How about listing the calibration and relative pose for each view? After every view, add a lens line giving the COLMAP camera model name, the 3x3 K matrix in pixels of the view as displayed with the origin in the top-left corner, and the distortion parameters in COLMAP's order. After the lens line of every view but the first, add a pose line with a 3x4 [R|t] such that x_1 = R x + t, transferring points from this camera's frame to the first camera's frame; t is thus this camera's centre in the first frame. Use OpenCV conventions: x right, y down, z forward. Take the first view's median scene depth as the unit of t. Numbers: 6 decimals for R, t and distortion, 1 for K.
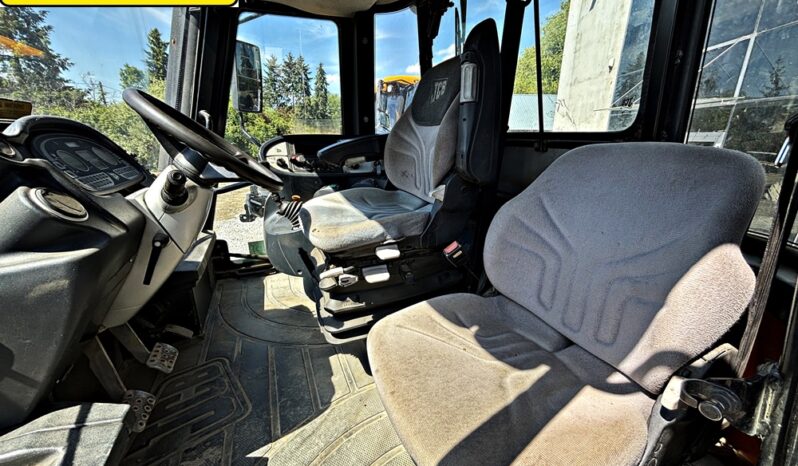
lens RADIAL K [[326.5, 0, 397.3], [0, 326.5, 232.3], [0, 0, 1]] dist [-0.001198, 0.003653]
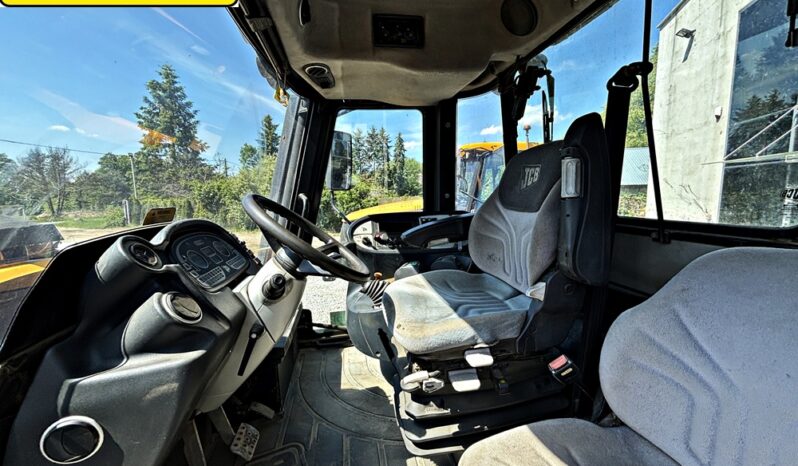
lens RADIAL K [[326.5, 0, 397.3], [0, 326.5, 232.3], [0, 0, 1]] dist [-0.001198, 0.003653]
pose [[0.975470, -0.000463, -0.220130, -0.041517], [-0.037021, 0.985409, -0.166126, -0.099786], [0.216995, 0.170201, 0.961220, 0.027809]]
